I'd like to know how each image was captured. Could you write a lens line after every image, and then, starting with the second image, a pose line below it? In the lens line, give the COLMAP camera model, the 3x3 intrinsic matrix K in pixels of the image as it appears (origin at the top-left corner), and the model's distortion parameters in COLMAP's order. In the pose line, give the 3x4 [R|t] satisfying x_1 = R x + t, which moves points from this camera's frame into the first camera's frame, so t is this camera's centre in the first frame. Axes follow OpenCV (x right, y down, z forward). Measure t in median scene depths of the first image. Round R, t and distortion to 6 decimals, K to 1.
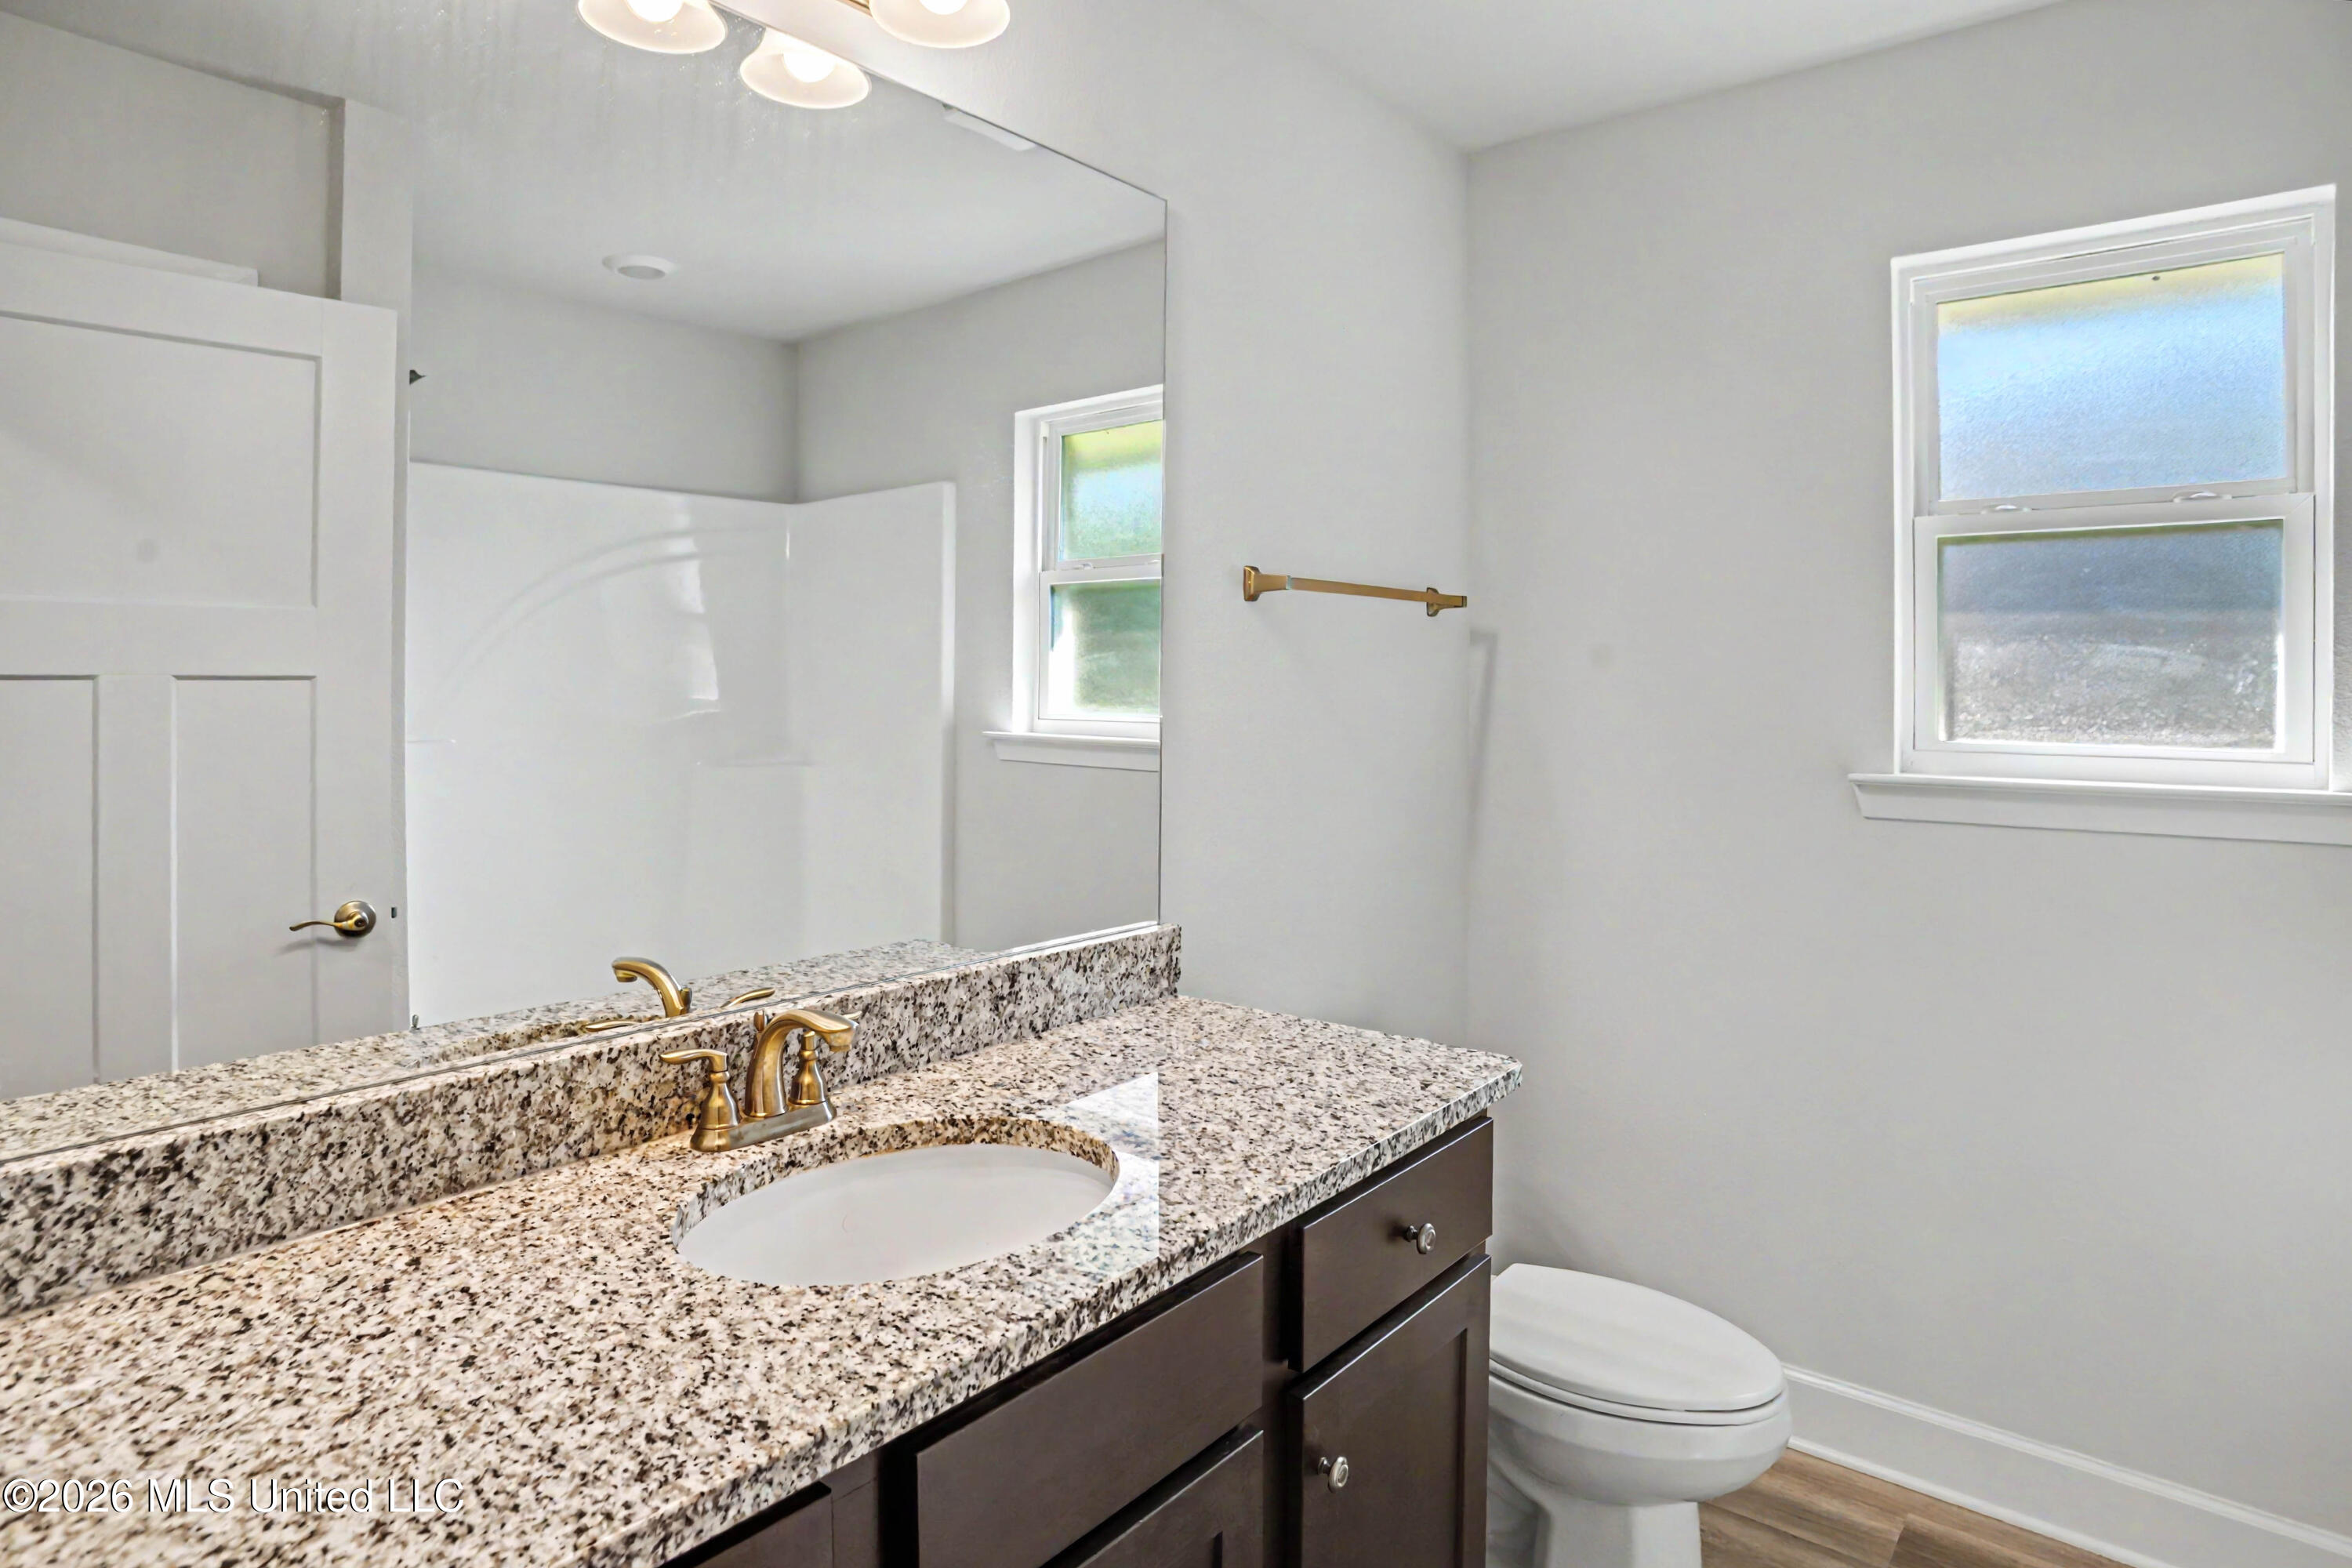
lens RADIAL K [[1227.5, 0, 1172.9], [0, 1227.5, 738.1], [0, 0, 1]] dist [-0.073431, 0.034568]
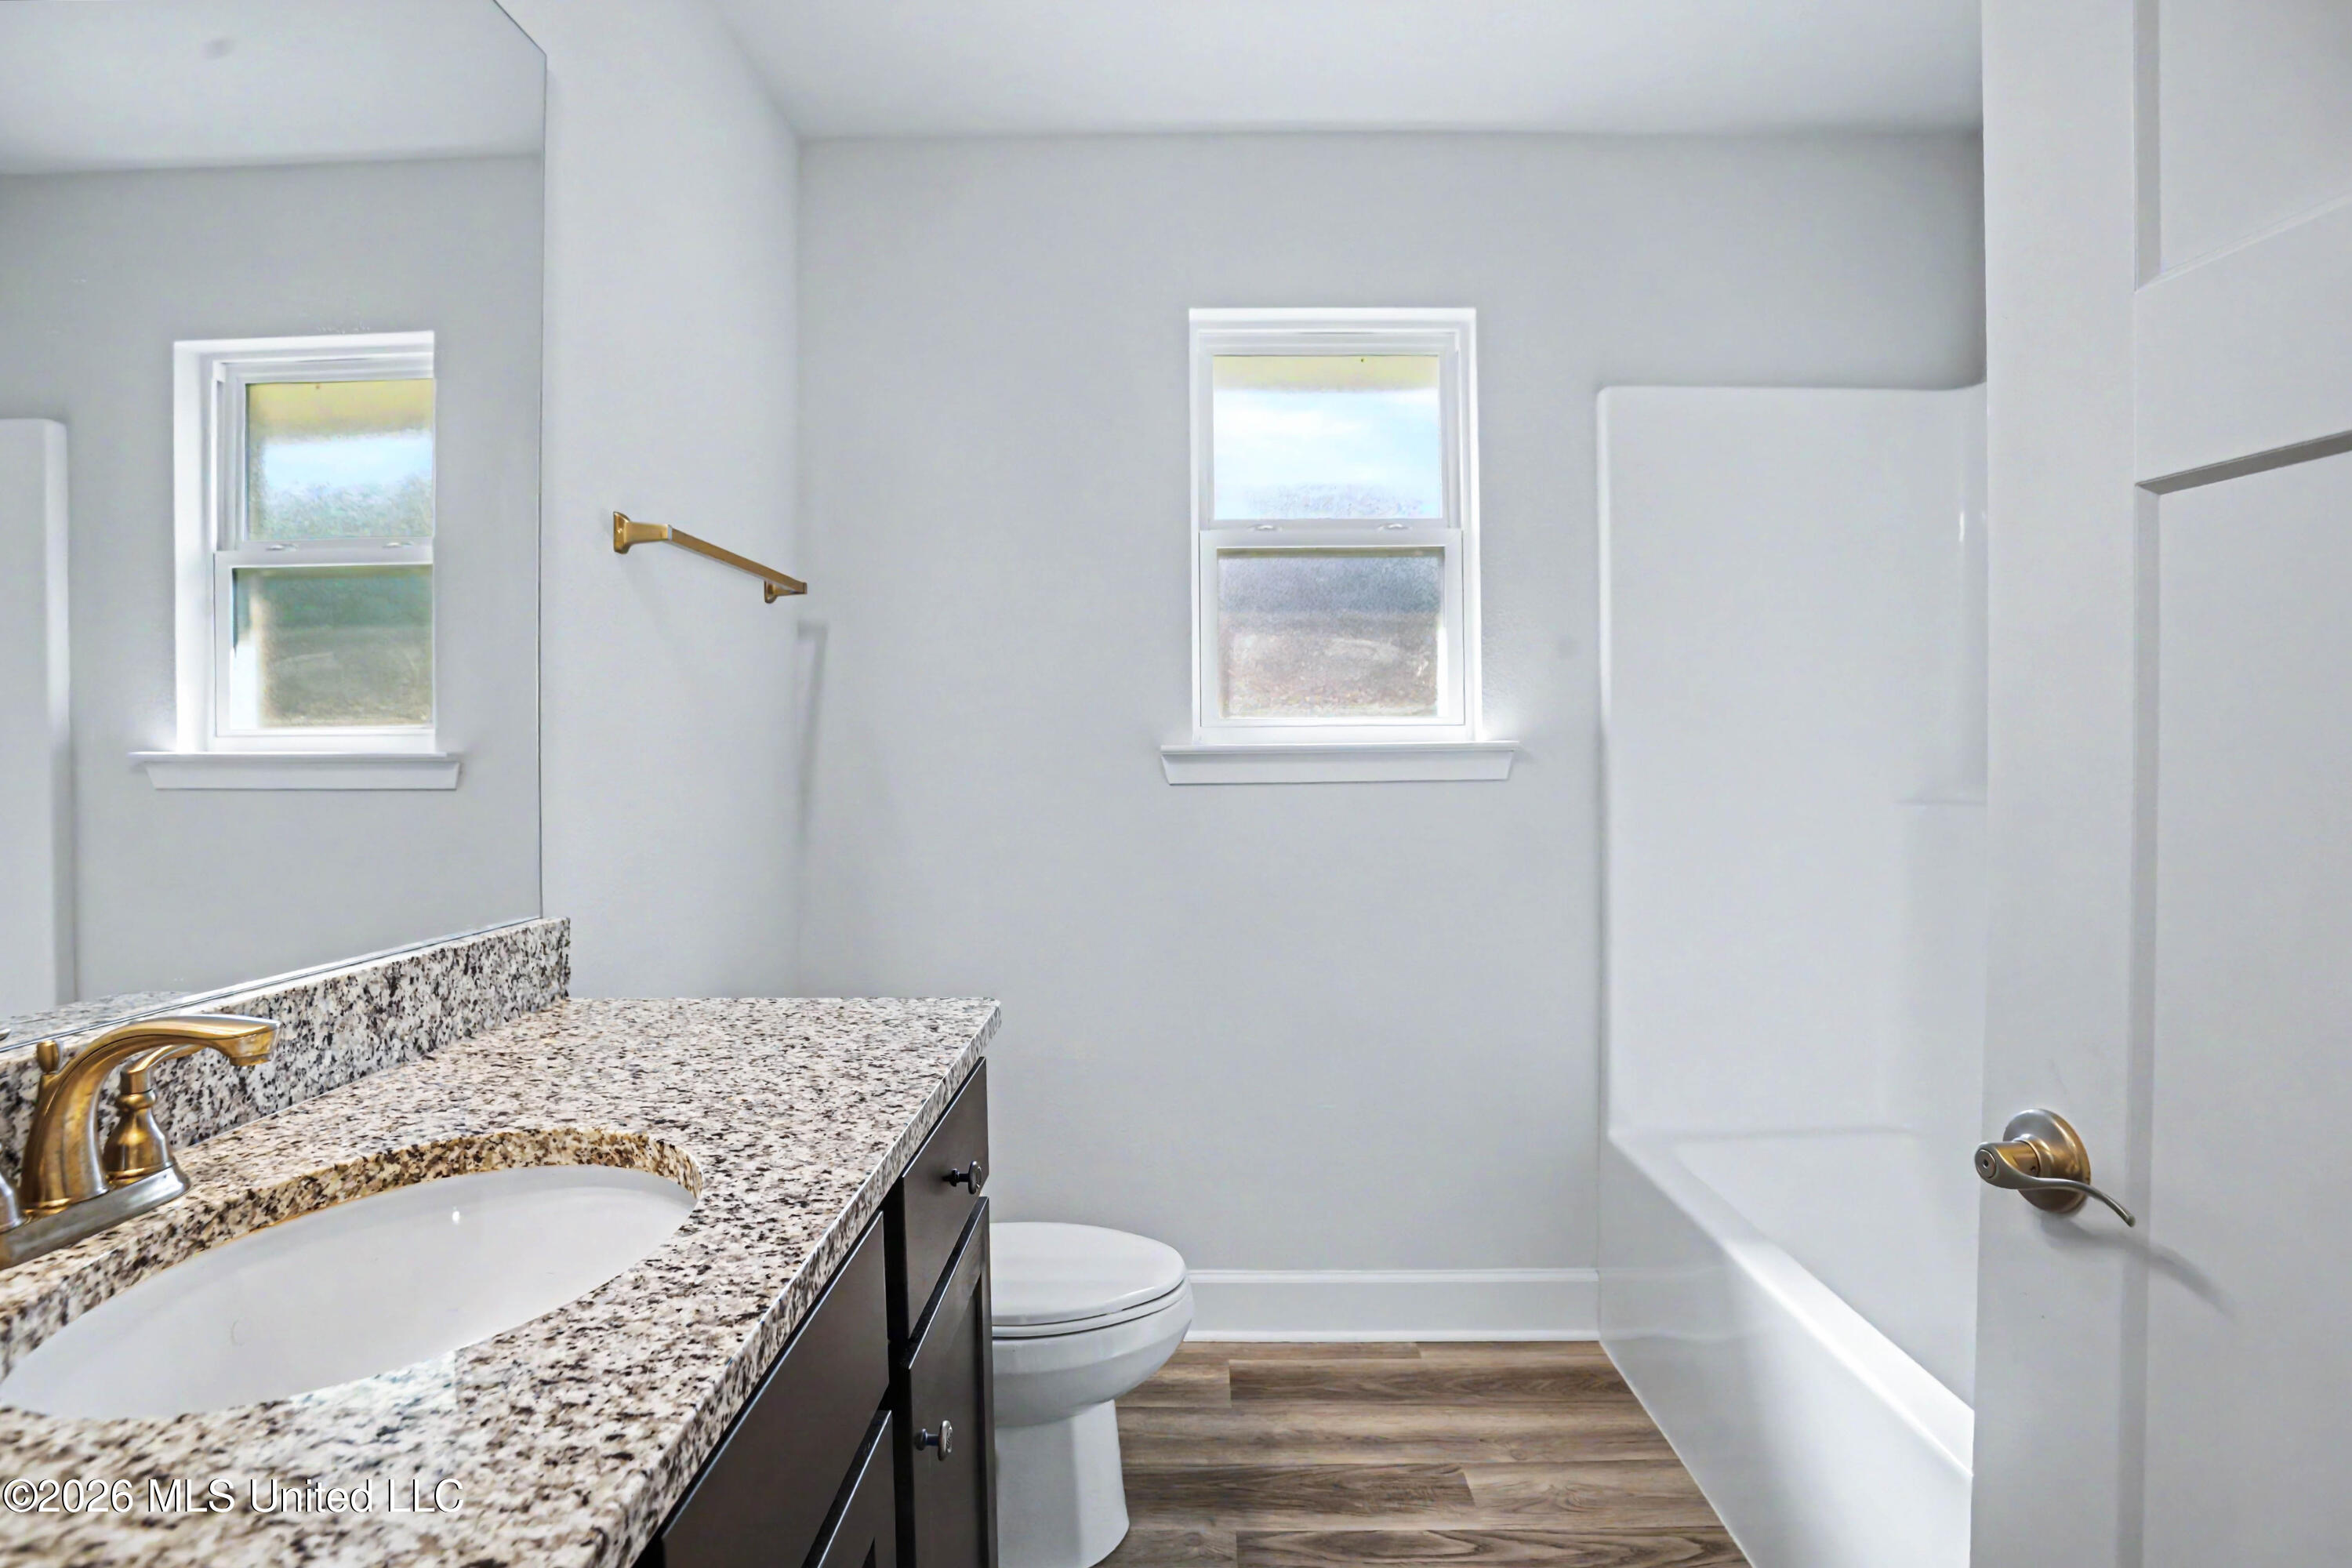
lens RADIAL K [[1164.6, 0, 1156.7], [0, 1164.6, 771.8], [0, 0, 1]] dist [-0.069314, 0.027985]
pose [[0.804651, -0.026113, 0.593173, -0.177953], [0.030196, 0.999539, 0.003042, 0.082459], [-0.592979, 0.015464, 0.805069, 0.152938]]
